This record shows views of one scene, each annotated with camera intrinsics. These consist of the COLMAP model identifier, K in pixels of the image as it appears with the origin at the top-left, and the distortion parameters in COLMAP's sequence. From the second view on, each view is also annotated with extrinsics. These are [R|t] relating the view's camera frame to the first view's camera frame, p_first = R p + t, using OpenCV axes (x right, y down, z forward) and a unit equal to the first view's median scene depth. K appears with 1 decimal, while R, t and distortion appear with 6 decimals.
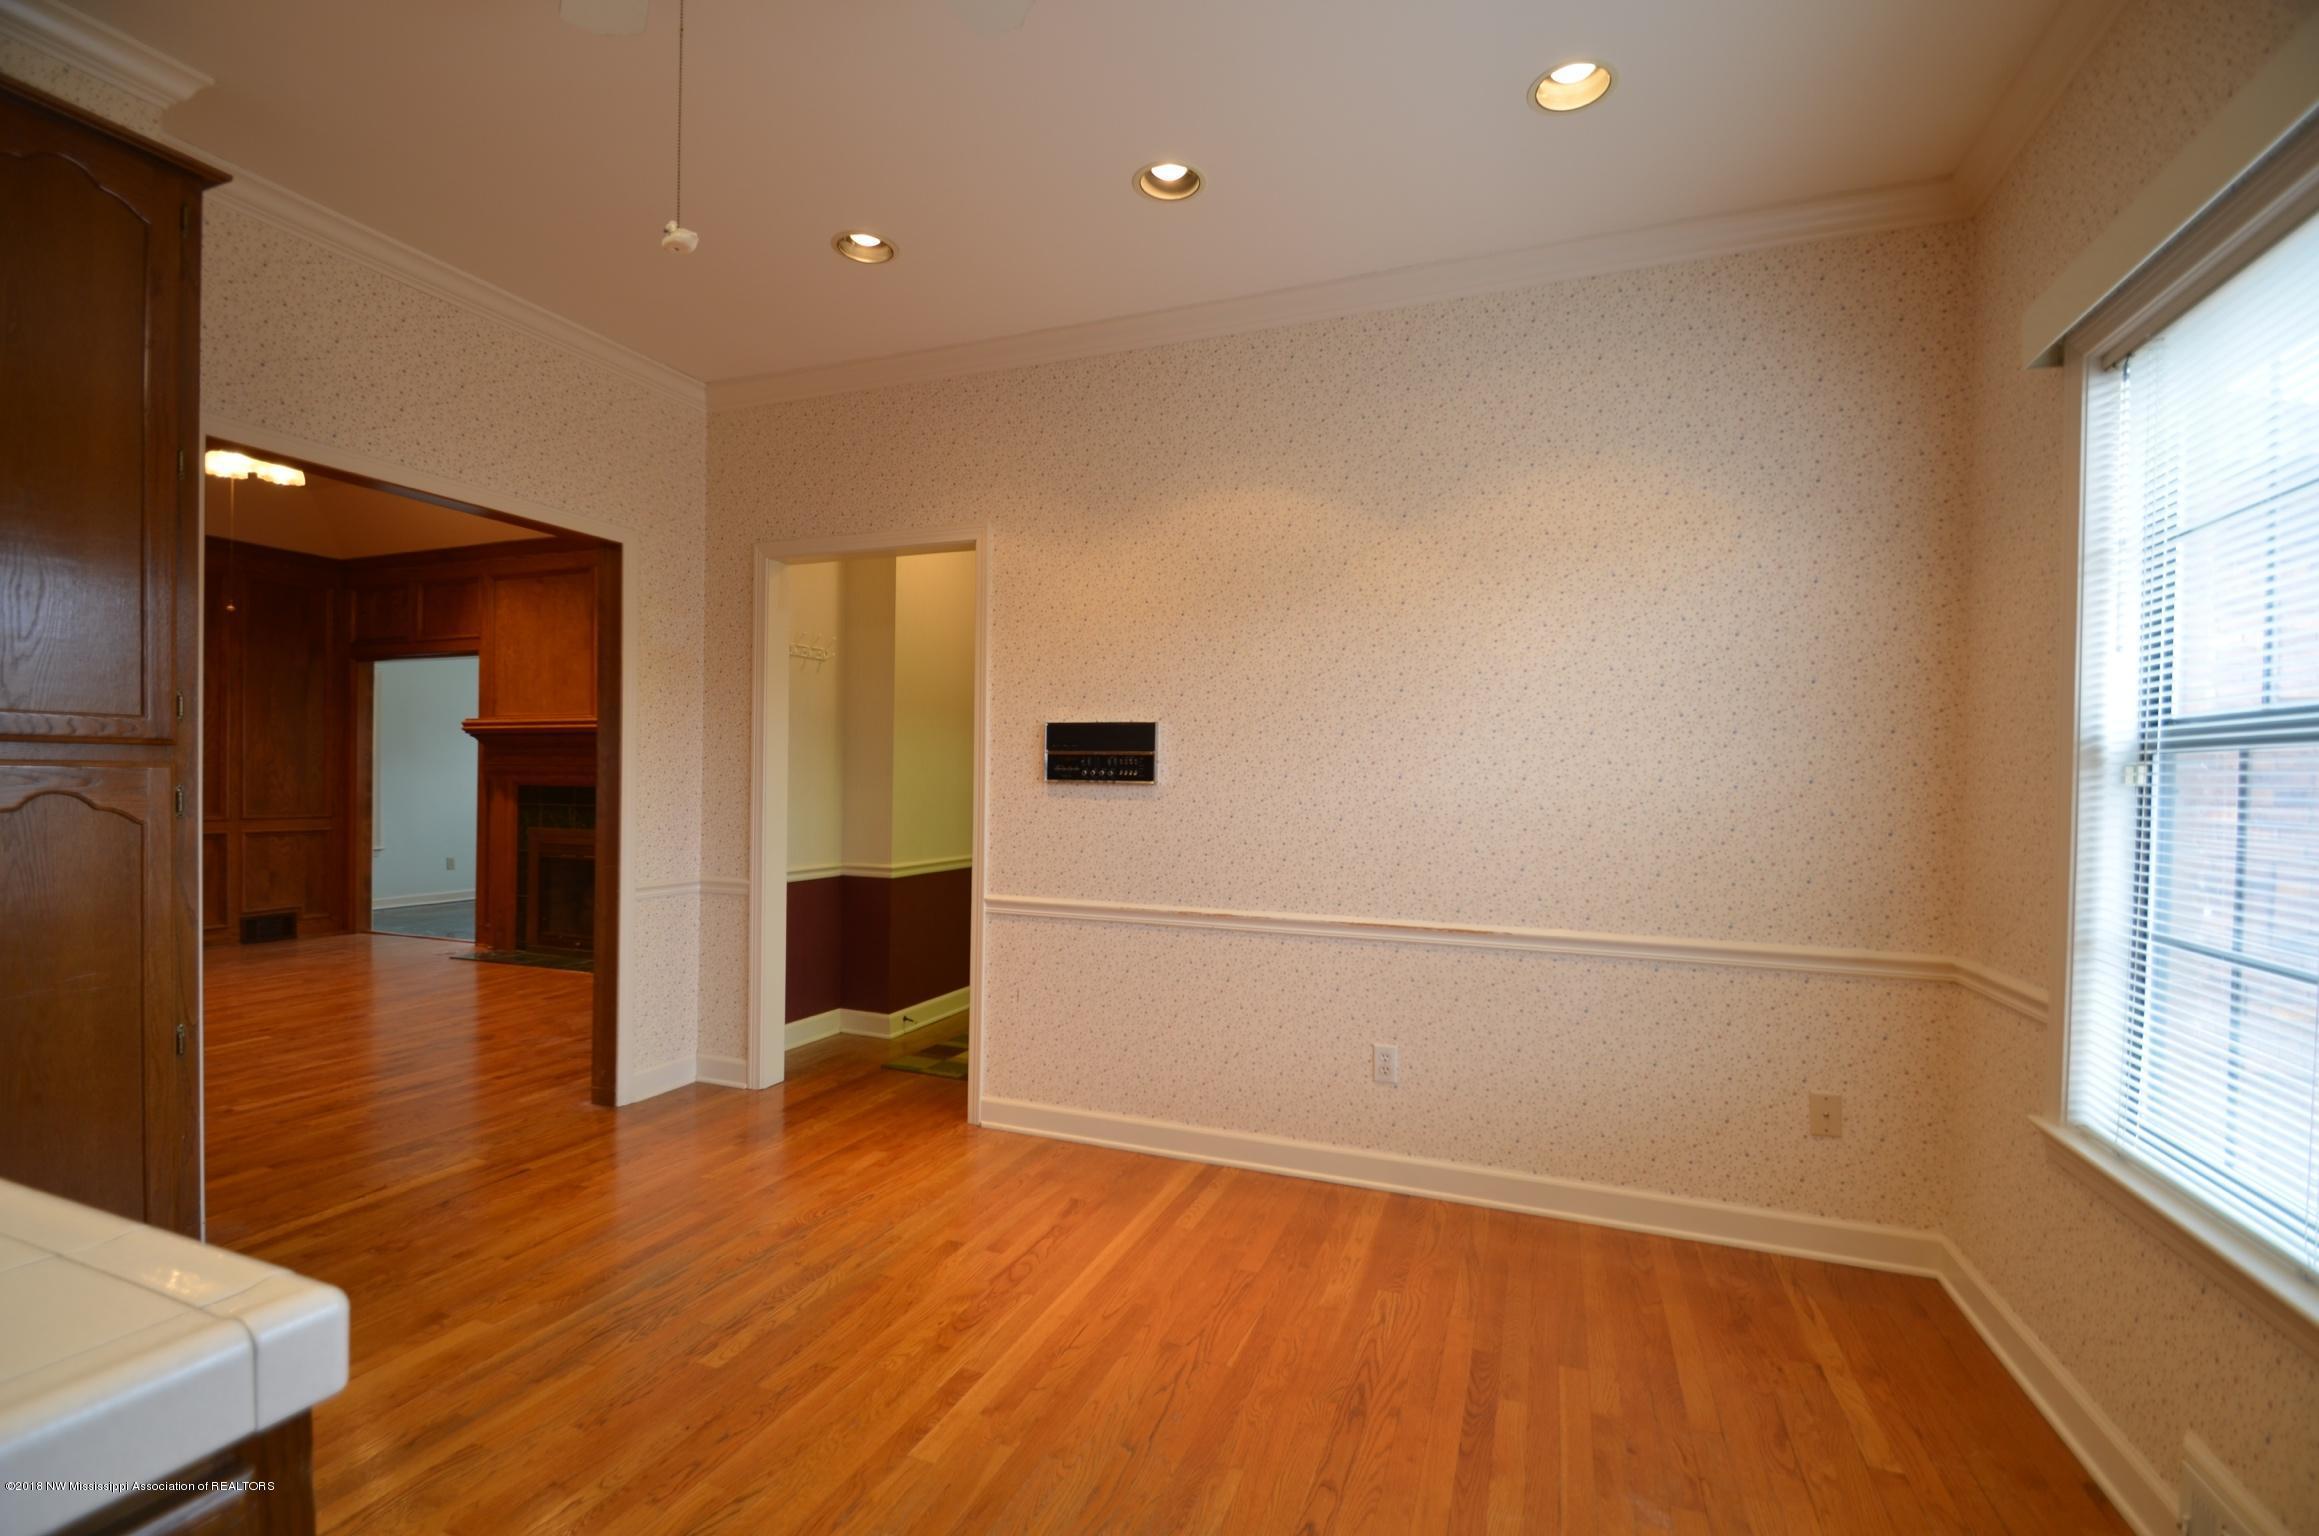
lens RADIAL K [[1014.8, 0, 1152.5], [0, 1014.8, 783.4], [0, 0, 1]] dist [-0.000315, -0.007895]
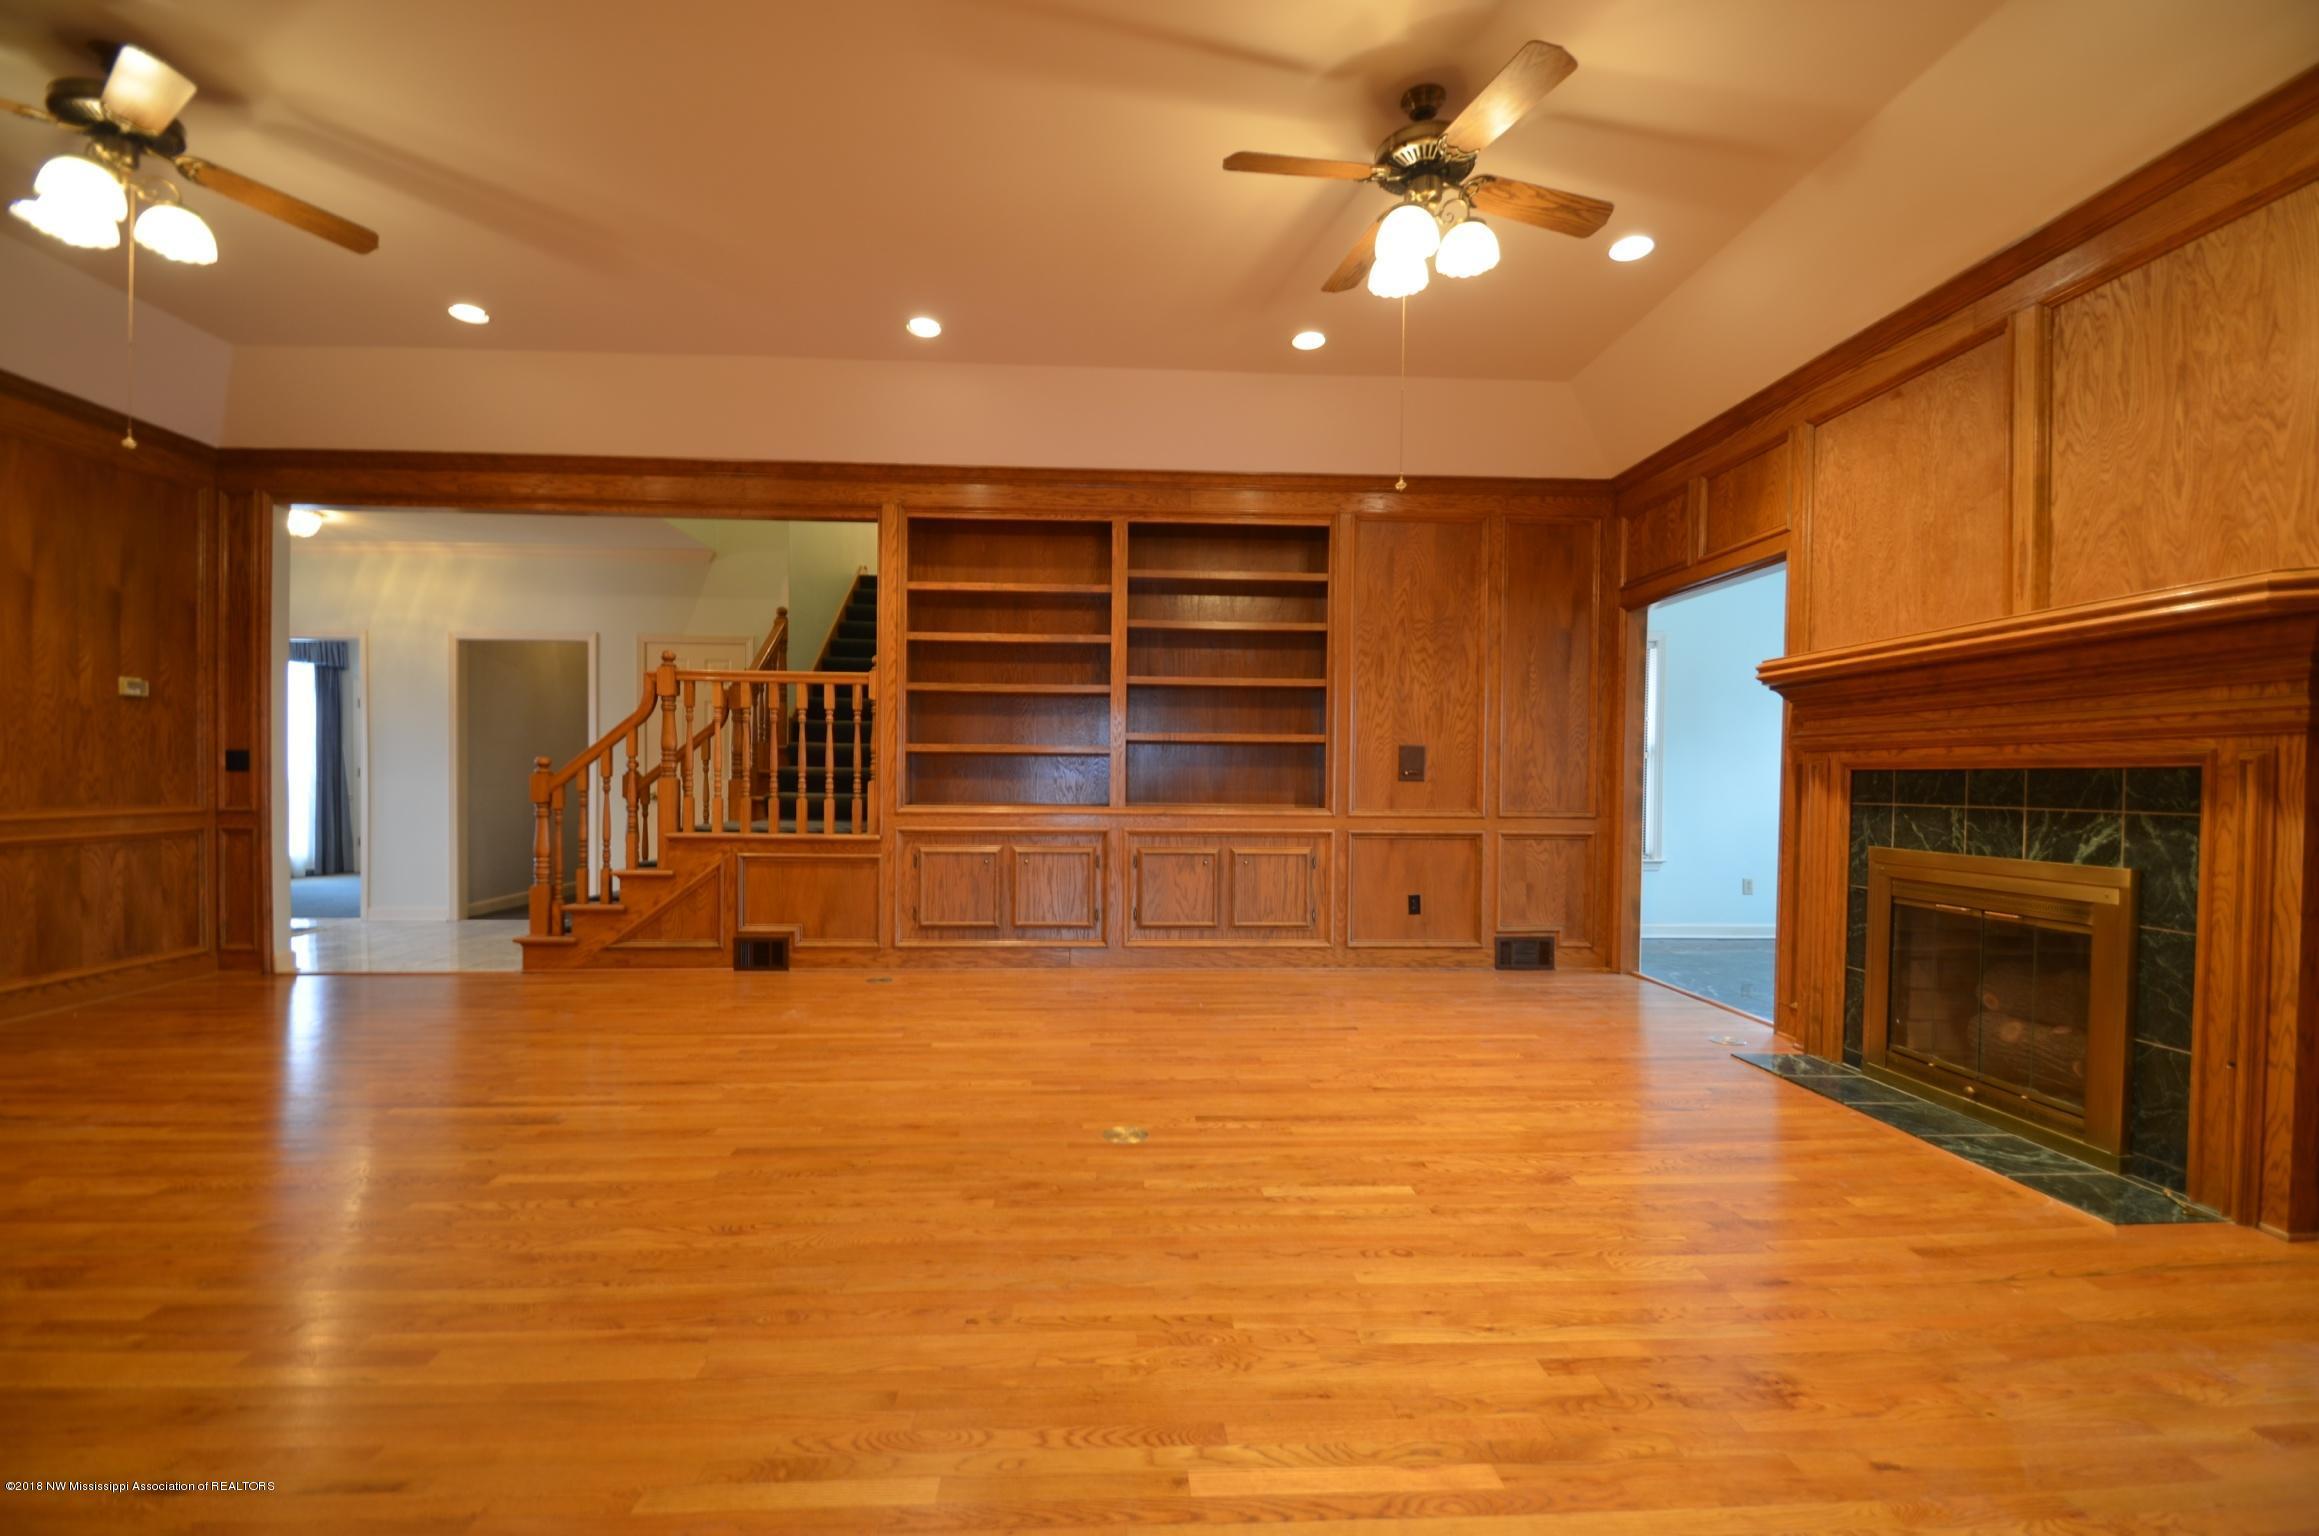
lens RADIAL K [[1014.8, 0, 1171.9], [0, 1014.8, 799.9], [0, 0, 1]] dist [-0.000315, -0.007895]
pose [[0.421518, 0.014667, -0.906701, -0.270423], [-0.003217, 0.999887, 0.014679, 0.010991], [0.906814, -0.003271, 0.421518, 0.414371]]
